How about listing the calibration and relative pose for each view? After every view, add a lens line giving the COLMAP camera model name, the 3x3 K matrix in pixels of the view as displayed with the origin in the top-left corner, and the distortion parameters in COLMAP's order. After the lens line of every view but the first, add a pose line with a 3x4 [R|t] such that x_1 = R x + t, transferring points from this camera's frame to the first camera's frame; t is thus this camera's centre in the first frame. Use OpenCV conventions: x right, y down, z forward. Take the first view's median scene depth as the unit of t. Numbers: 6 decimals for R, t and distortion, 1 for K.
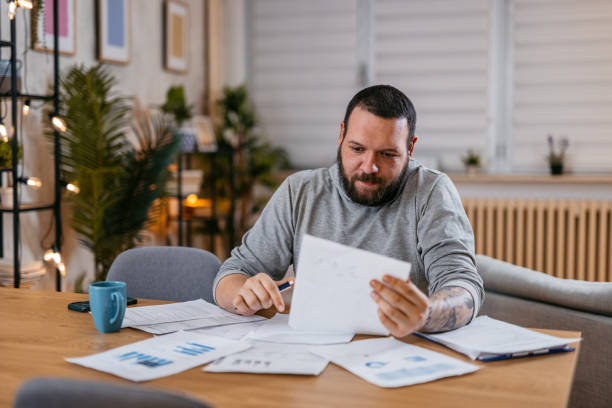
lens RADIAL K [[922.6, 0, 316.3], [0, 922.6, 202.1], [0, 0, 1]] dist [0.004066, -0.014994]
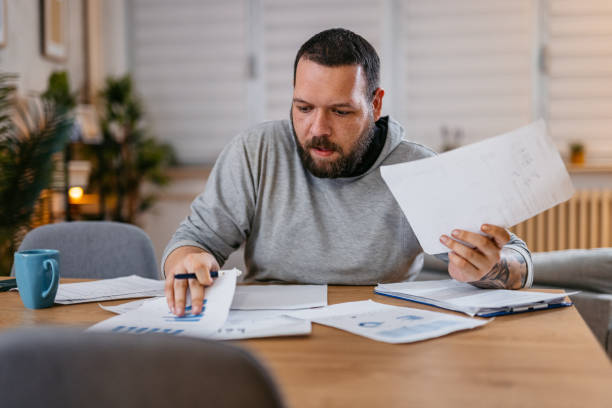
lens RADIAL K [[920.5, 0, 323.1], [0, 920.5, 204.0], [0, 0, 1]] dist [0.009394, -0.012854]
pose [[0.986863, -0.020263, 0.160284, -0.049544], [0.022796, 0.999642, -0.013982, 0.030786], [-0.159943, 0.017452, 0.986972, 0.060437]]
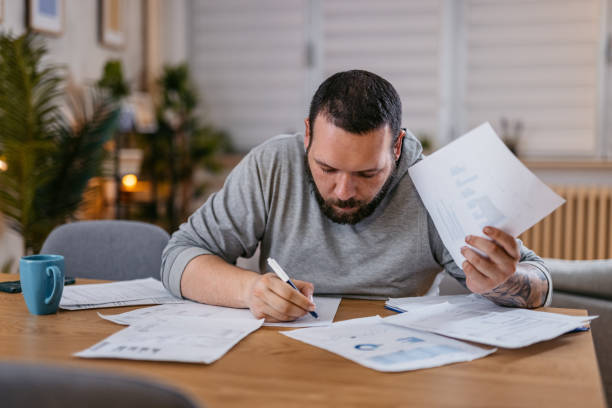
lens RADIAL K [[922.6, 0, 316.3], [0, 922.6, 202.1], [0, 0, 1]] dist [0.004066, -0.014994]
pose [[0.997384, 0.000301, 0.072284, -0.017945], [-0.000537, 0.999995, 0.003251, 0.017255], [-0.072282, -0.003282, 0.997379, 0.068214]]
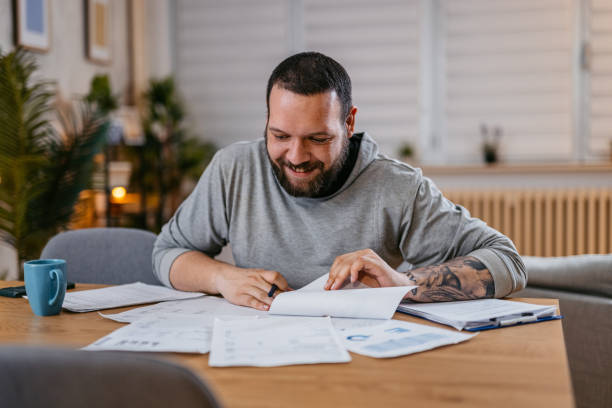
lens RADIAL K [[920.5, 0, 323.1], [0, 920.5, 204.0], [0, 0, 1]] dist [0.009394, -0.012854]
pose [[0.995246, -0.020938, 0.095117, -0.020231], [0.021644, 0.999745, -0.006392, 0.021835], [-0.094959, 0.008420, 0.995446, 0.041674]]
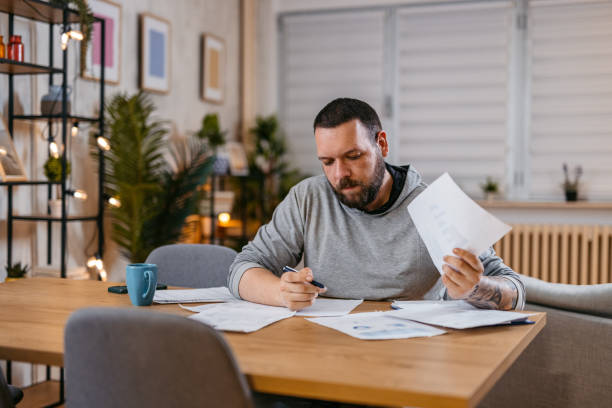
lens RADIAL K [[922.6, 0, 316.3], [0, 922.6, 202.1], [0, 0, 1]] dist [0.004066, -0.014994]
pose [[0.998982, 0.008999, -0.044202, 0.024160], [-0.010915, 0.999002, -0.043303, 0.027833], [0.043768, 0.043742, 0.998084, -0.085388]]
